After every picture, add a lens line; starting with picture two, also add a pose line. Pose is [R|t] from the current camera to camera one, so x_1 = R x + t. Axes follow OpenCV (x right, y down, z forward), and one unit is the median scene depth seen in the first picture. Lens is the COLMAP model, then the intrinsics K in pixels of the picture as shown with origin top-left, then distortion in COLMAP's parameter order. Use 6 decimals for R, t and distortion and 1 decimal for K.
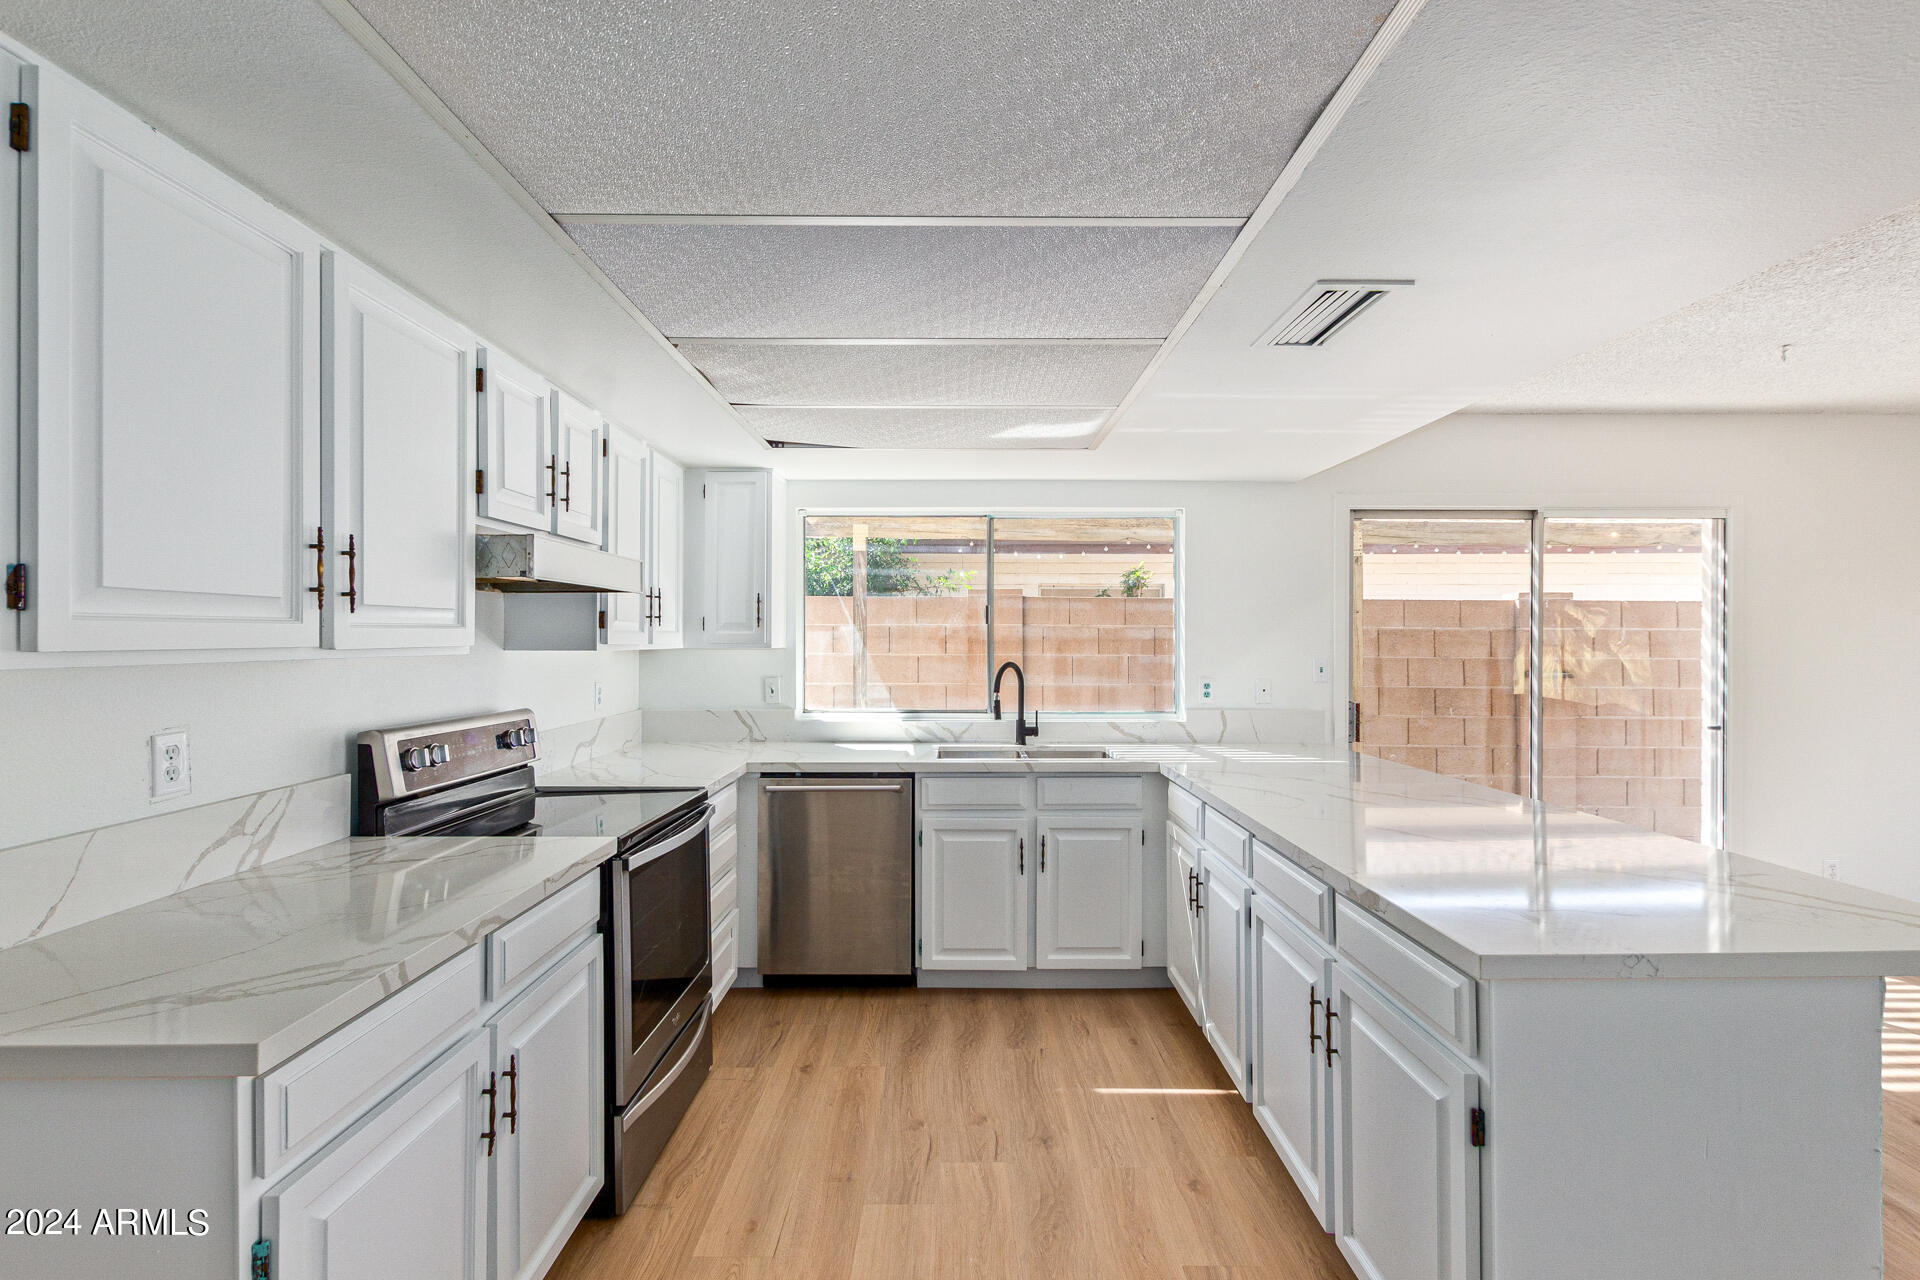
lens RADIAL K [[880.2, 0, 960.0], [0, 880.2, 640.0], [0, 0, 1]] dist [0.004577, -0.001292]
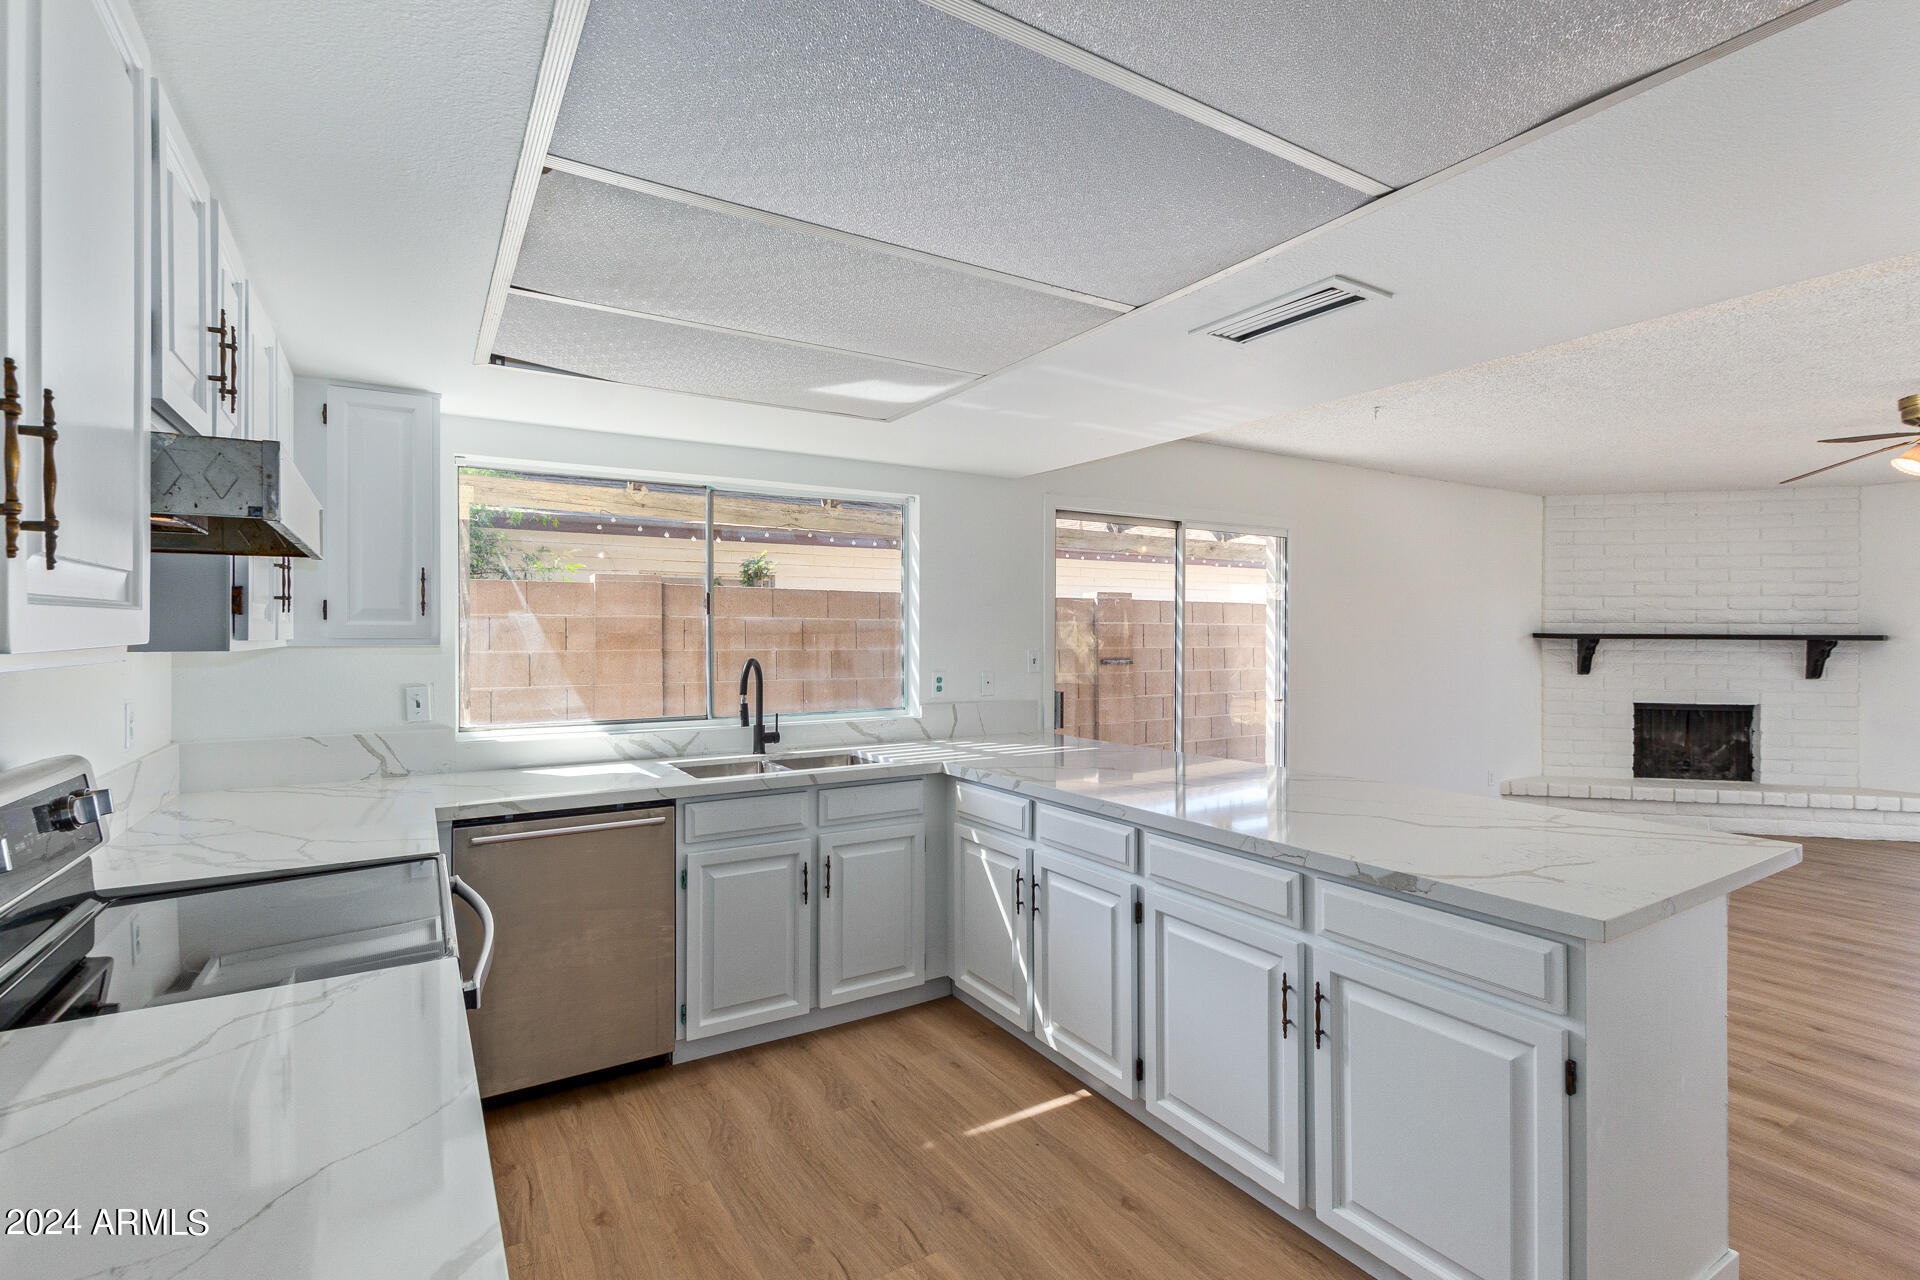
lens RADIAL K [[880.2, 0, 960.0], [0, 880.2, 640.0], [0, 0, 1]] dist [0.004577, -0.001292]
pose [[0.855088, -0.005851, 0.518450, -0.244640], [0.002023, 0.999966, 0.007949, 0.000503], [-0.518479, -0.005748, 0.855071, 0.181650]]
